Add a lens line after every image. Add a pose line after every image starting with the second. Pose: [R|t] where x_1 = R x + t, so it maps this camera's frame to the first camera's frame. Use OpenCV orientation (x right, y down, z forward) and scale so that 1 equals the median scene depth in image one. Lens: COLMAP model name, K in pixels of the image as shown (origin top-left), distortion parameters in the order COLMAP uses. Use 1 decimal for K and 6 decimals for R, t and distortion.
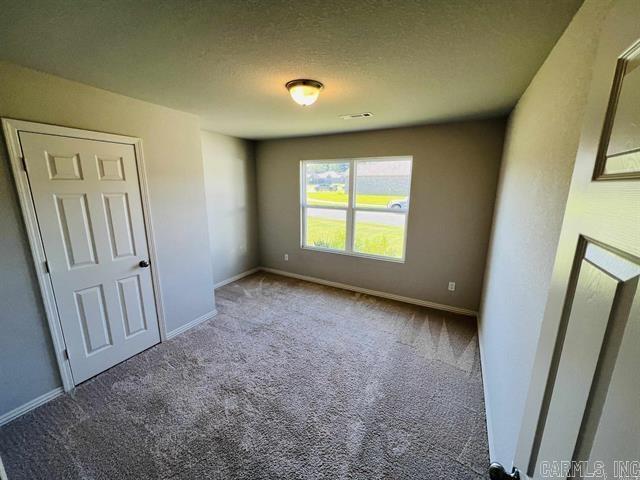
lens RADIAL K [[255.9, 0, 319.0], [0, 255.9, 240.2], [0, 0, 1]] dist [-0.003820, 0.001324]
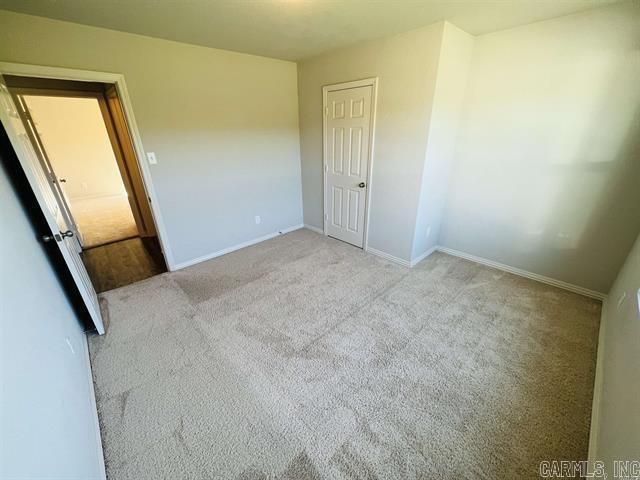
lens RADIAL K [[255.9, 0, 319.5], [0, 255.9, 239.1], [0, 0, 1]] dist [-0.003820, 0.001324]
pose [[-0.292797, 0.381149, -0.876924, 0.642318], [-0.189245, 0.875875, 0.443880, -0.207320], [0.937260, 0.295920, -0.184322, 1.116192]]
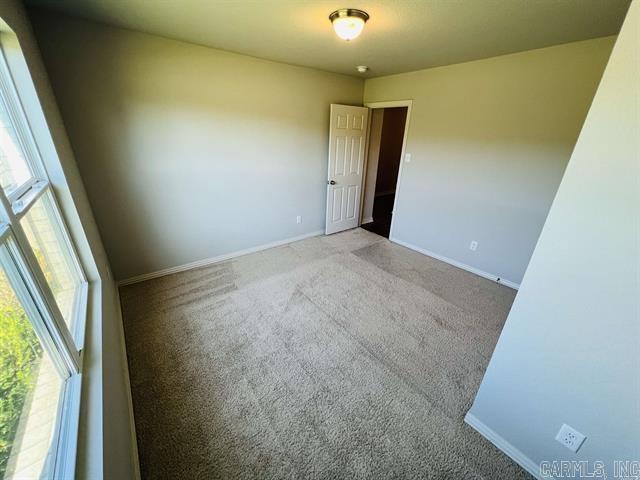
lens RADIAL K [[255.9, 0, 320.2], [0, 255.9, 239.4], [0, 0, 1]] dist [-0.003820, 0.001324]
pose [[-0.920877, -0.173943, 0.348898, -0.354191], [0.054134, 0.829223, 0.556290, -0.356770], [-0.386077, 0.531162, -0.754196, 1.723796]]
